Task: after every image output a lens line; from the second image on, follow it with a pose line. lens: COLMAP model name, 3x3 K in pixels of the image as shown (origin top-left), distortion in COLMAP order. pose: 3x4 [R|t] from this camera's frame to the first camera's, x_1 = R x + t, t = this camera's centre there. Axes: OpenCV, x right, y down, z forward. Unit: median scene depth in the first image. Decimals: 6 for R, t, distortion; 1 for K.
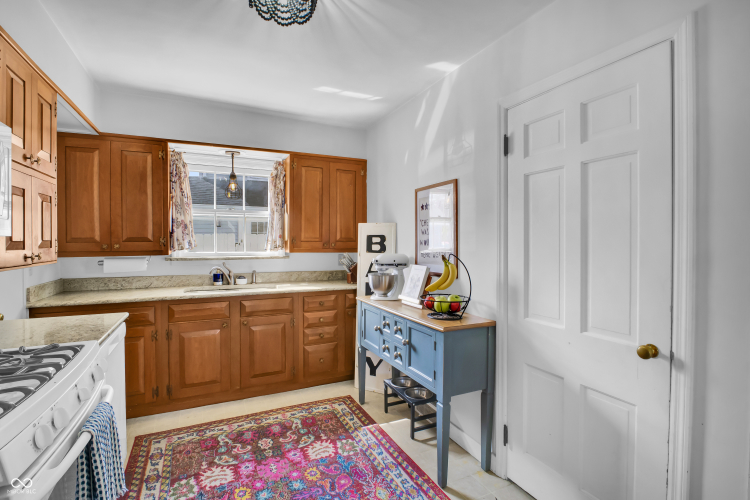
lens RADIAL K [[357.0, 0, 376.9], [0, 357.0, 244.9], [0, 0, 1]] dist [-0.015353, -0.001620]
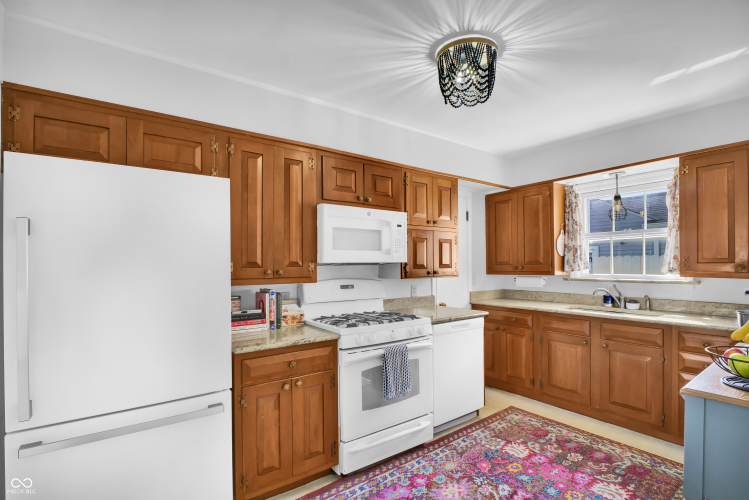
lens RADIAL K [[356.5, 0, 375.1], [0, 356.5, 263.0], [0, 0, 1]] dist [-0.015353, -0.001620]
pose [[0.186210, -0.005298, -0.982496, 0.454765], [-0.006260, 0.999959, -0.006579, -0.001260], [0.982490, 0.007376, 0.186169, 0.169419]]
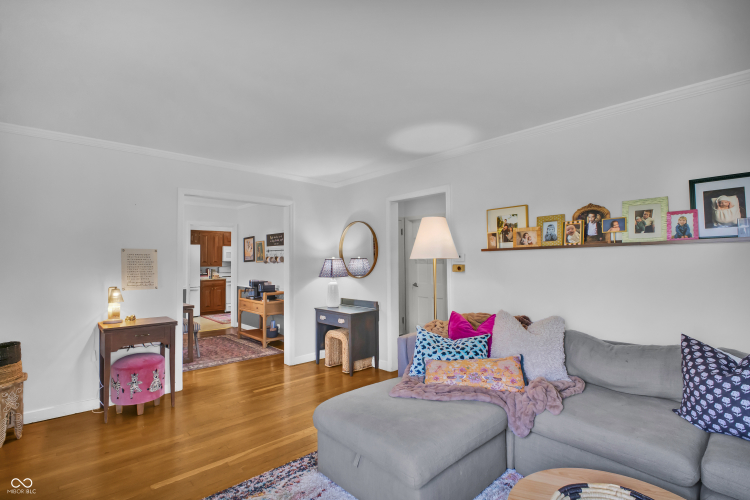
lens RADIAL K [[357.0, 0, 372.3], [0, 357.0, 247.7], [0, 0, 1]] dist [-0.015353, -0.001620]
pose [[0.291736, -0.029264, -0.956051, 2.528840], [0.007460, 0.999571, -0.028320, -0.022880], [0.956470, 0.001130, 0.291829, 0.468670]]
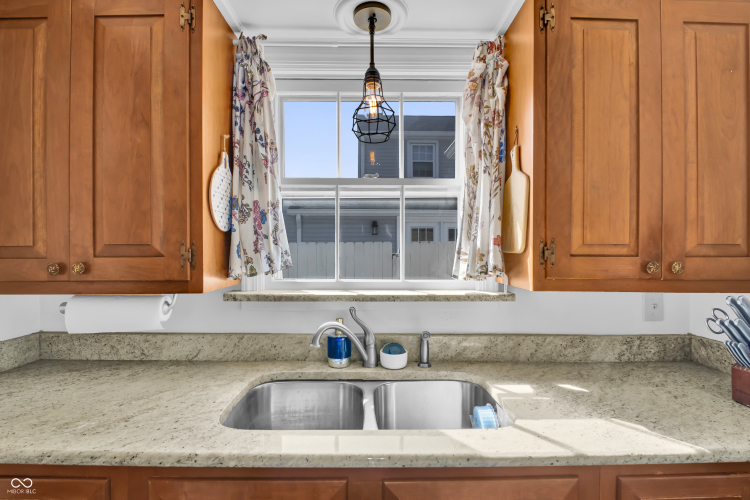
lens RADIAL K [[357.0, 0, 374.7], [0, 357.0, 249.7], [0, 0, 1]] dist [-0.015353, -0.001620]
pose [[0.907714, -0.000967, -0.419588, -0.261100], [-0.004495, 0.999918, -0.012028, -0.011637], [0.419565, 0.012804, 0.907635, 0.704121]]
